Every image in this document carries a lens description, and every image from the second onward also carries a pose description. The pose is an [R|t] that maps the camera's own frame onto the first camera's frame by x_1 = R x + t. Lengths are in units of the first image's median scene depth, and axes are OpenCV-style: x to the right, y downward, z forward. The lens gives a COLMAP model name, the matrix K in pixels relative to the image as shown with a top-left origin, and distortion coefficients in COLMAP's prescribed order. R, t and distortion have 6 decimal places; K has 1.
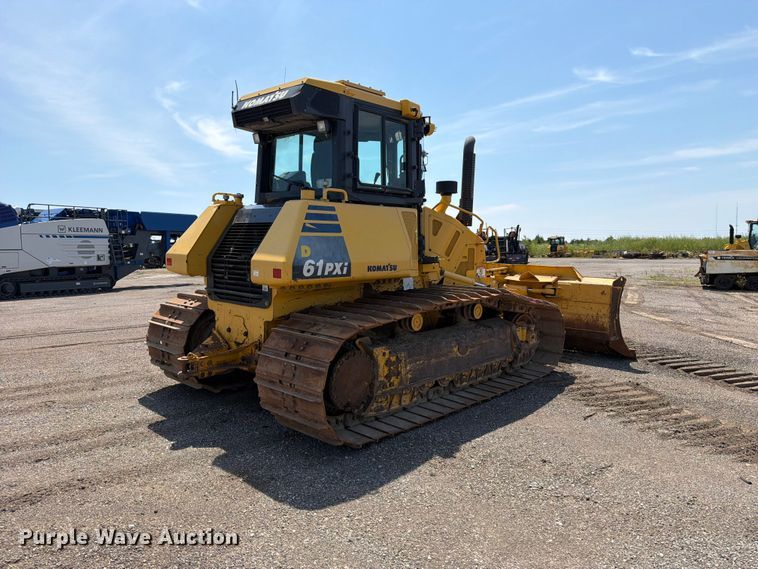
lens RADIAL K [[531.4, 0, 378.5], [0, 531.4, 286.4], [0, 0, 1]] dist [0.107985, -0.165911]
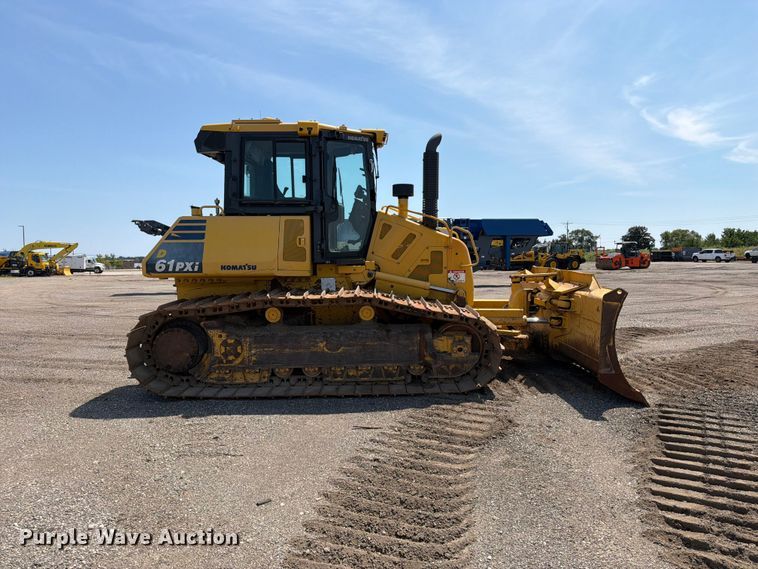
lens RADIAL K [[538.9, 0, 375.8], [0, 538.9, 286.0], [0, 0, 1]] dist [0.077322, -0.109676]
pose [[0.695860, 0.043169, -0.716879, 0.989280], [-0.048015, 0.998755, 0.013536, -0.020994], [0.716571, 0.025002, 0.697066, 0.312893]]
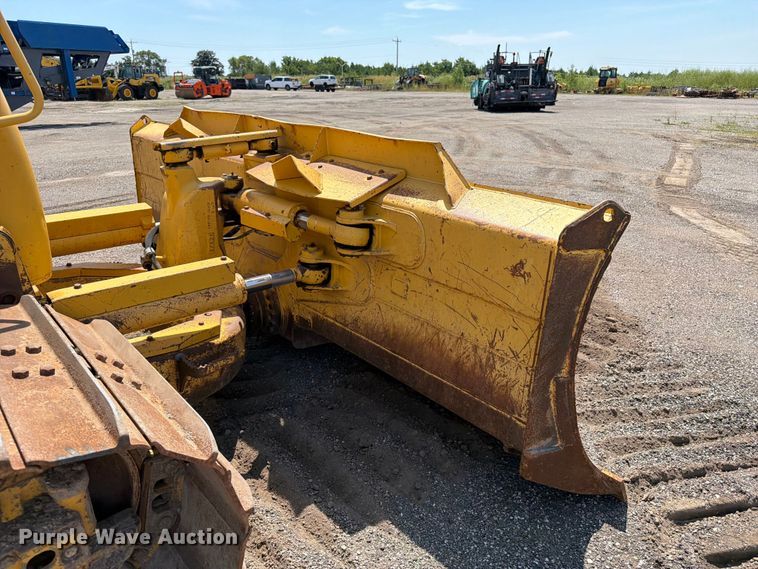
lens RADIAL K [[538.9, 0, 375.8], [0, 538.9, 286.0], [0, 0, 1]] dist [0.077322, -0.109676]
pose [[0.997499, 0.036185, -0.060716, 0.487925], [-0.017311, 0.957926, 0.286491, -0.062769], [0.068529, -0.284724, 0.956157, 1.014291]]
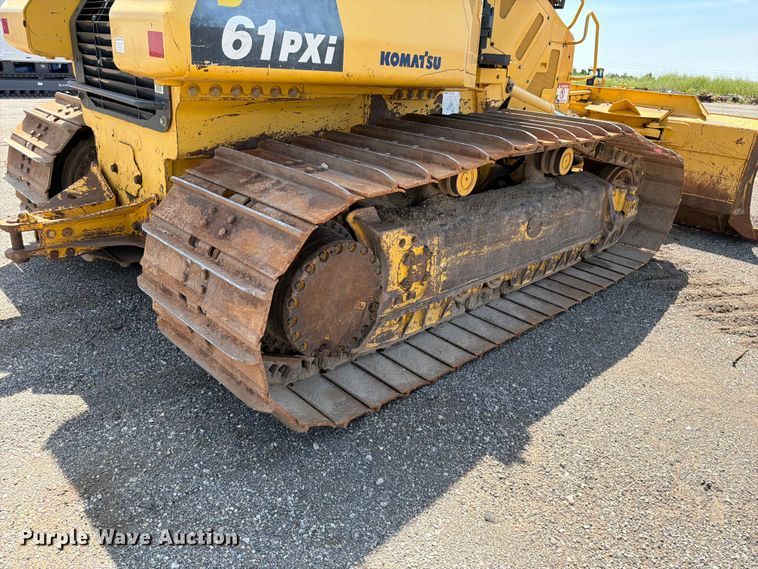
lens RADIAL K [[531.4, 0, 378.5], [0, 531.4, 286.4], [0, 0, 1]] dist [0.107985, -0.165911]
pose [[0.997654, 0.068461, 0.000200, -0.007756], [-0.065226, 0.949616, 0.306554, 0.009930], [0.020797, -0.305848, 0.951853, 0.420849]]
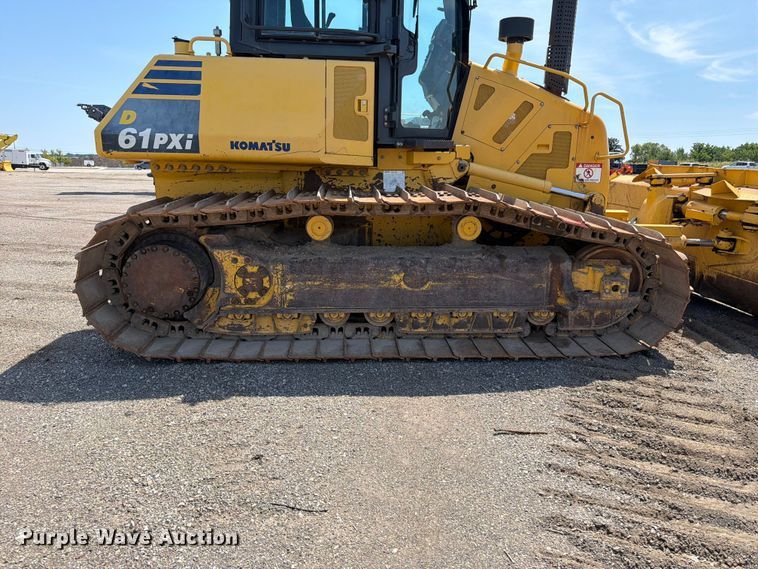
lens RADIAL K [[538.9, 0, 375.8], [0, 538.9, 286.0], [0, 0, 1]] dist [0.077322, -0.109676]
pose [[0.739796, 0.173327, -0.650123, 0.567391], [-0.074627, 0.981426, 0.176734, 0.009375], [0.668680, -0.082230, 0.738990, 0.470611]]
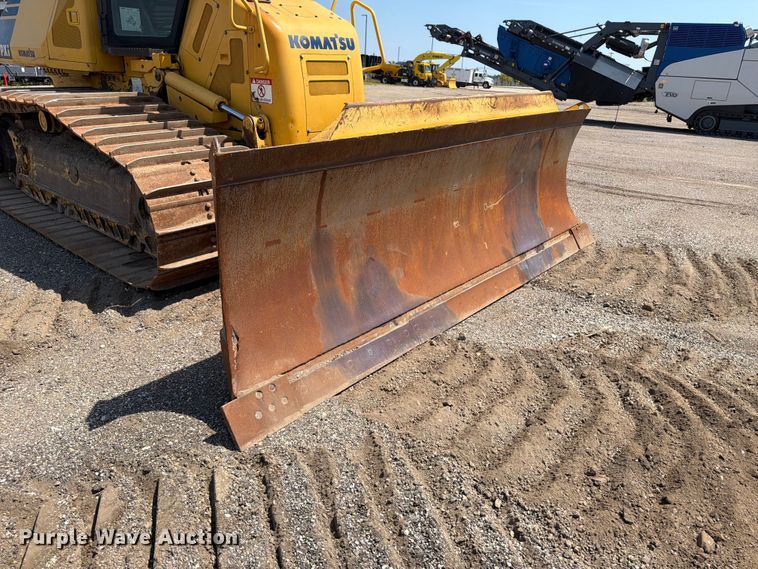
lens RADIAL K [[538.9, 0, 375.8], [0, 538.9, 286.0], [0, 0, 1]] dist [0.077322, -0.109676]
pose [[0.040880, 0.383245, -0.922742, 0.962343], [-0.120121, 0.918700, 0.376245, -0.082621], [0.991917, 0.095460, 0.083593, 1.390719]]
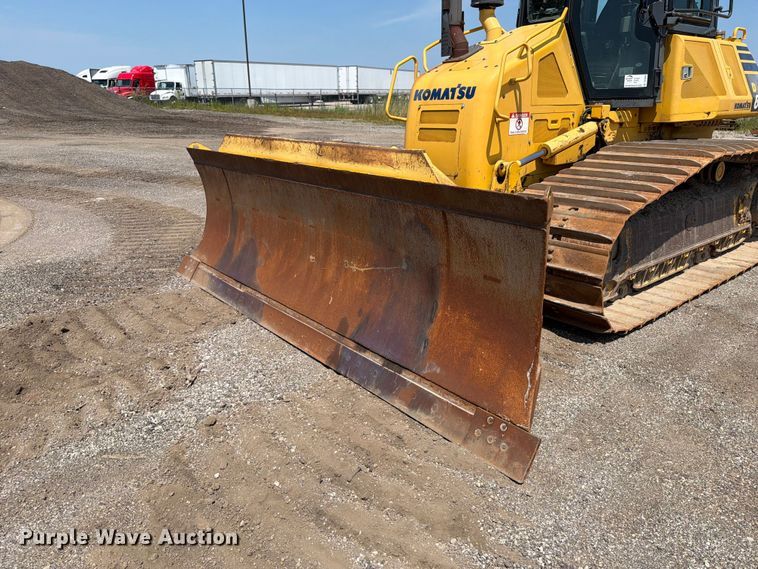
lens RADIAL K [[531.4, 0, 378.5], [0, 531.4, 286.4], [0, 0, 1]] dist [0.107985, -0.165911]
pose [[-0.992570, -0.035678, 0.116330, 0.206204], [0.014964, 0.912996, 0.407693, -0.156858], [-0.120754, 0.406405, -0.905678, 2.118445]]
